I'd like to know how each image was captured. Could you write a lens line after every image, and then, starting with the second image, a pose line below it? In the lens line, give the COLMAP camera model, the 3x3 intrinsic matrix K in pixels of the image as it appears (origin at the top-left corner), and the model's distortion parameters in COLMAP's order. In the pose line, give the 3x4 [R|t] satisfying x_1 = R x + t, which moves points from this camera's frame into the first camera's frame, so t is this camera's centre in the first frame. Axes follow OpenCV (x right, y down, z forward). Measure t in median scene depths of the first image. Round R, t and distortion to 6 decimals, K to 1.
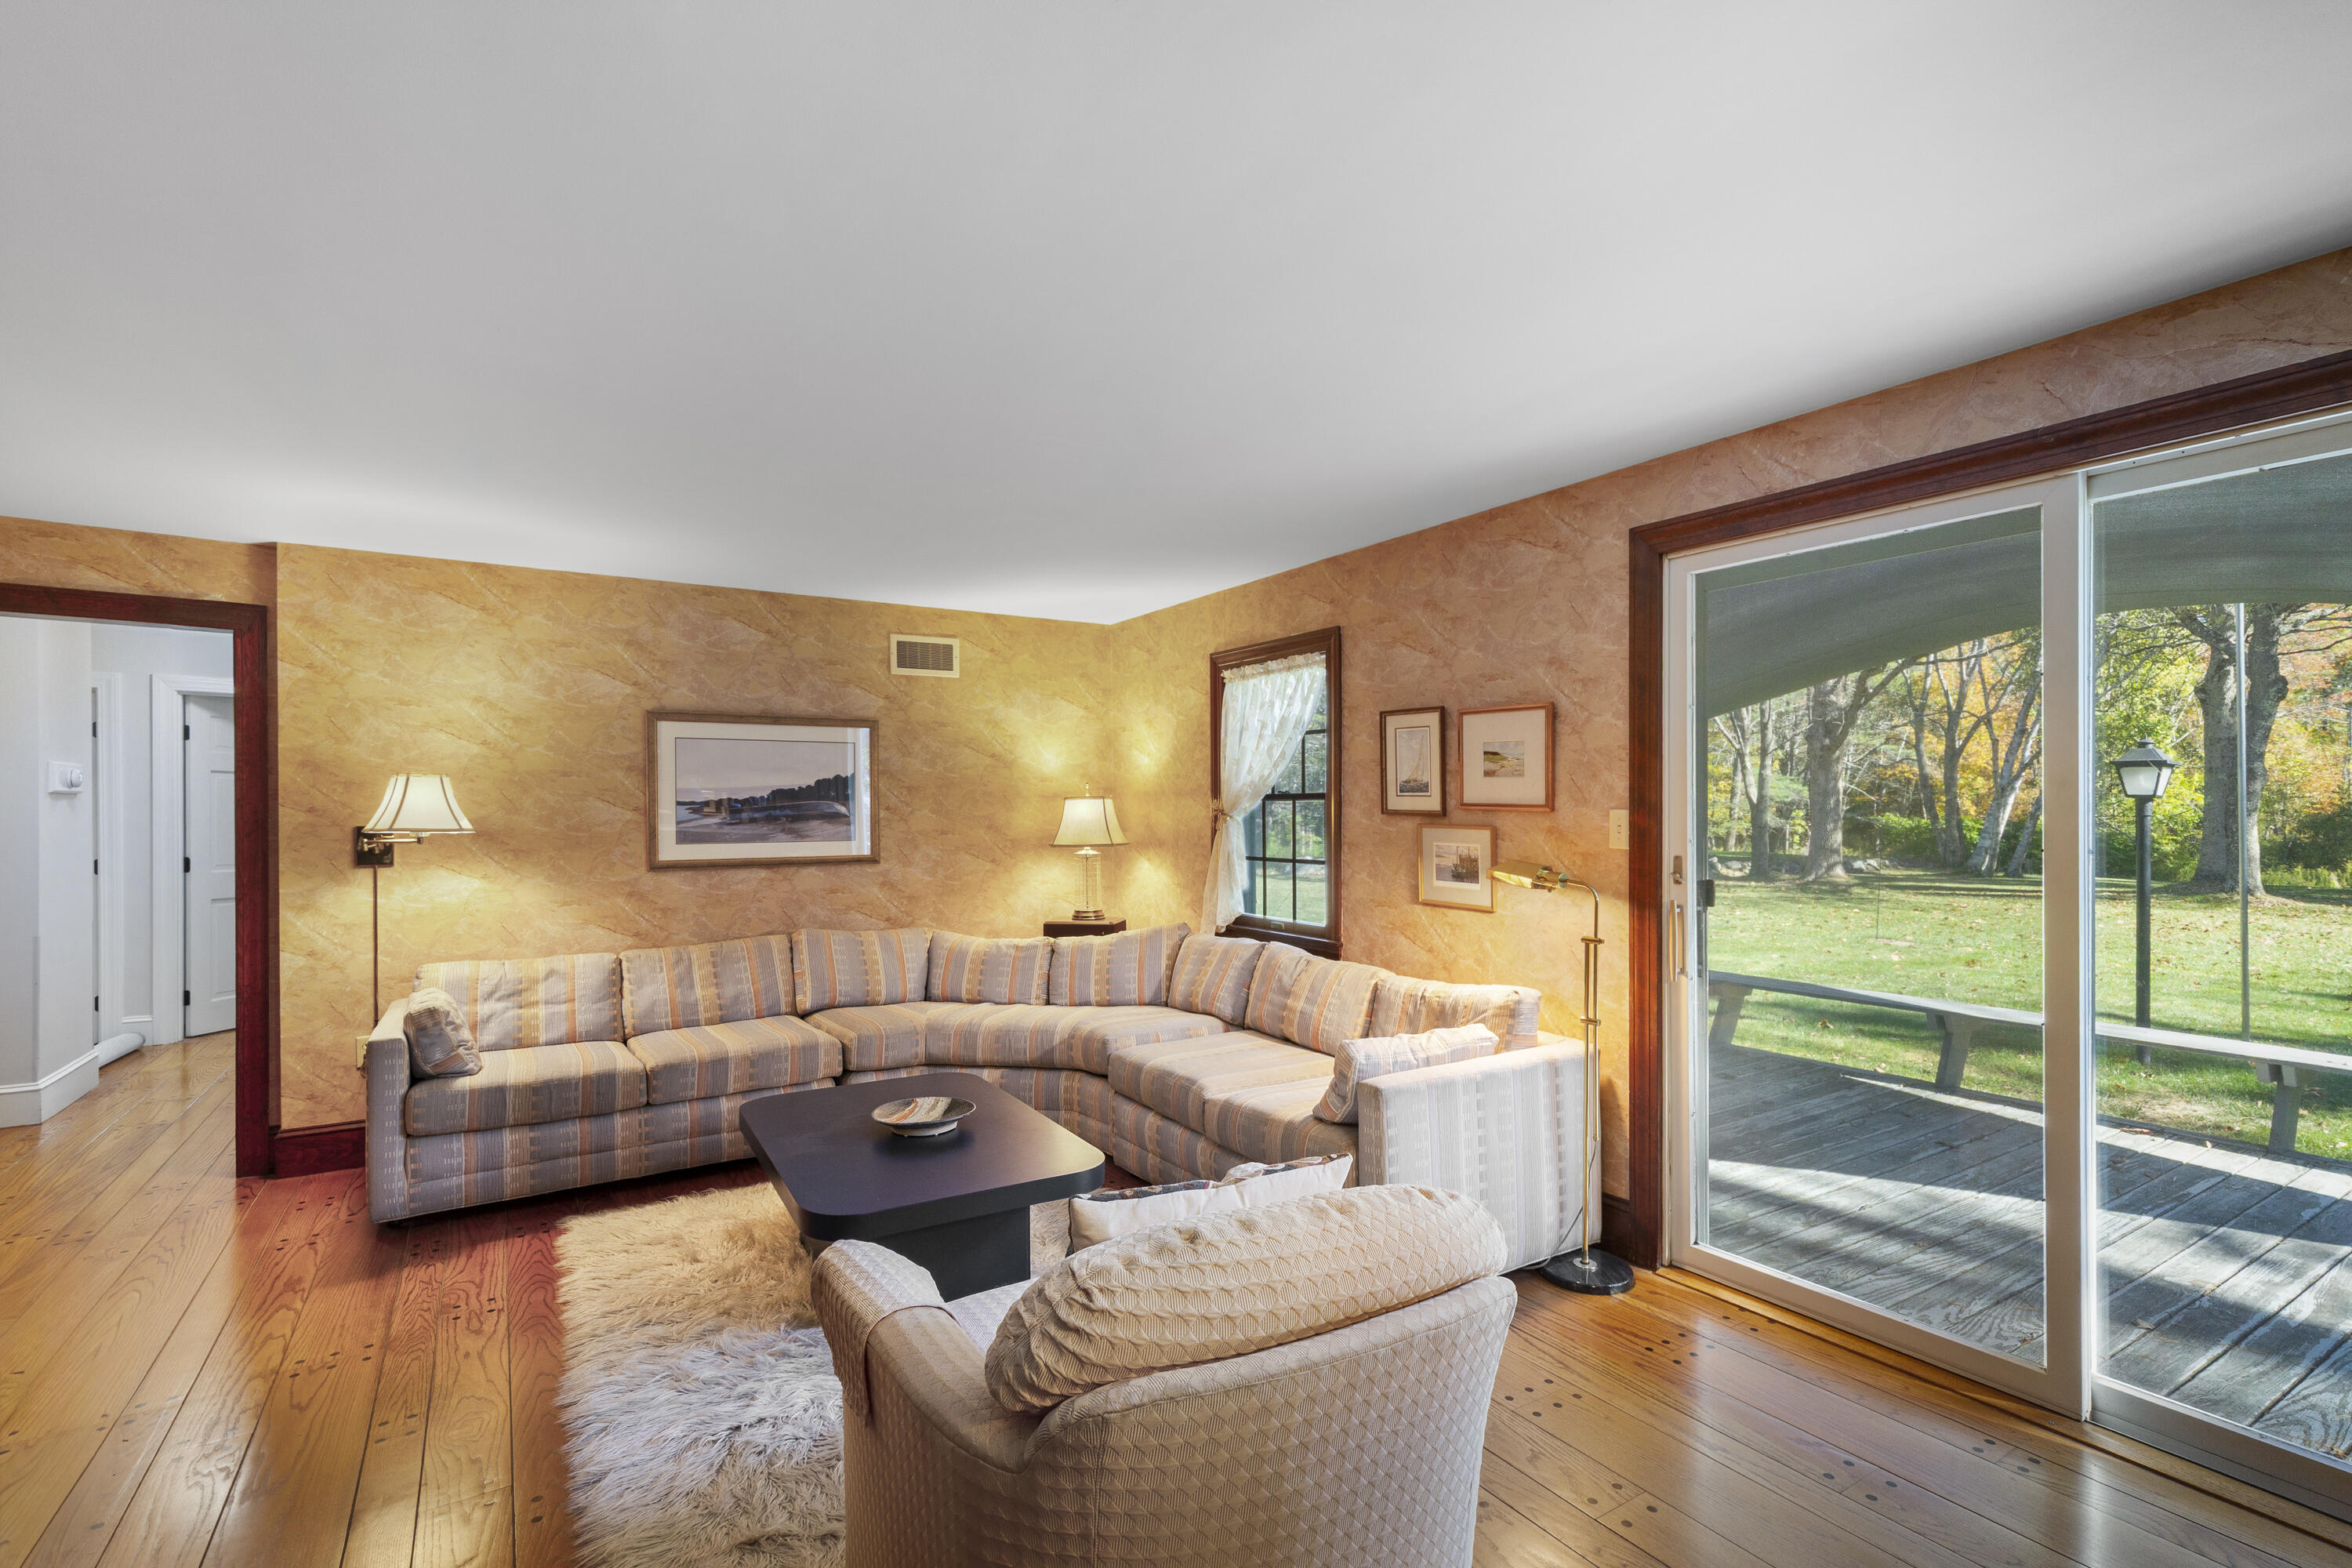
lens RADIAL K [[1073.5, 0, 1187.3], [0, 1073.5, 823.0], [0, 0, 1]] dist [0.004810, -0.000824]
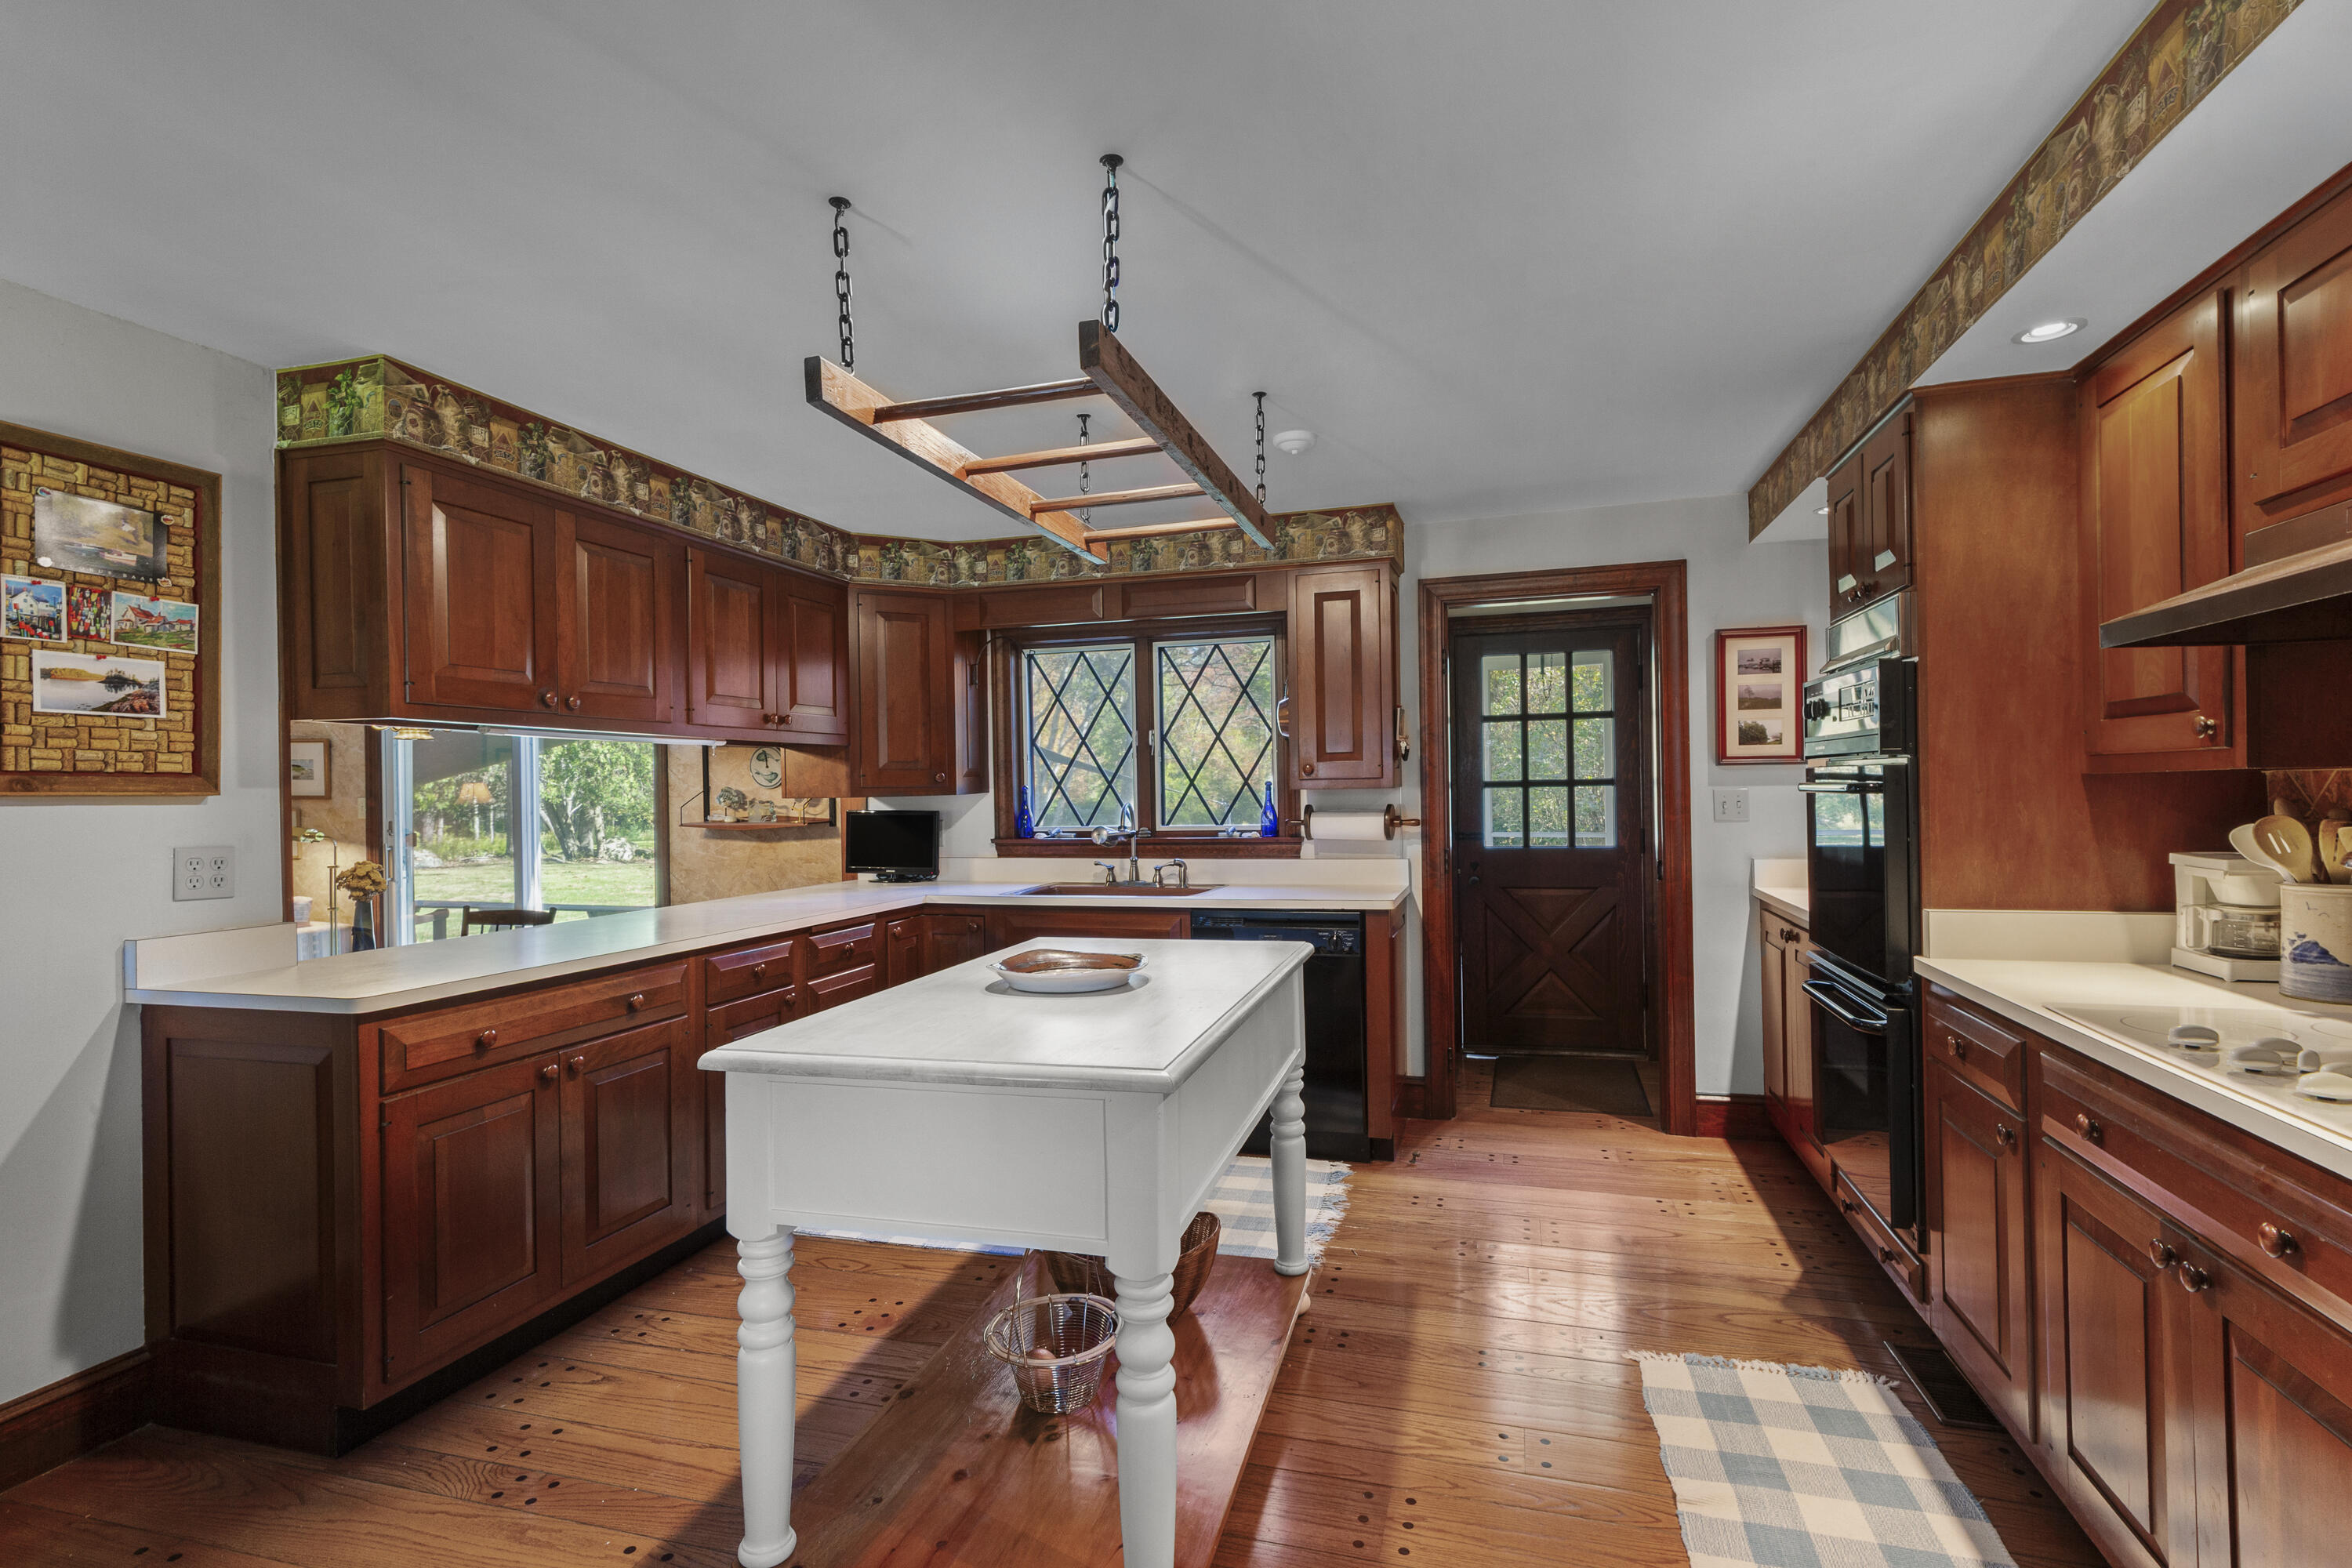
lens RADIAL K [[1090.1, 0, 1177.4], [0, 1090.1, 792.7], [0, 0, 1]] dist [-0.000188, -0.001039]
pose [[0.750255, -0.011560, 0.661048, 0.162413], [0.021443, 0.999747, -0.006853, 0.016675], [-0.660801, 0.019317, 0.750313, -1.050077]]
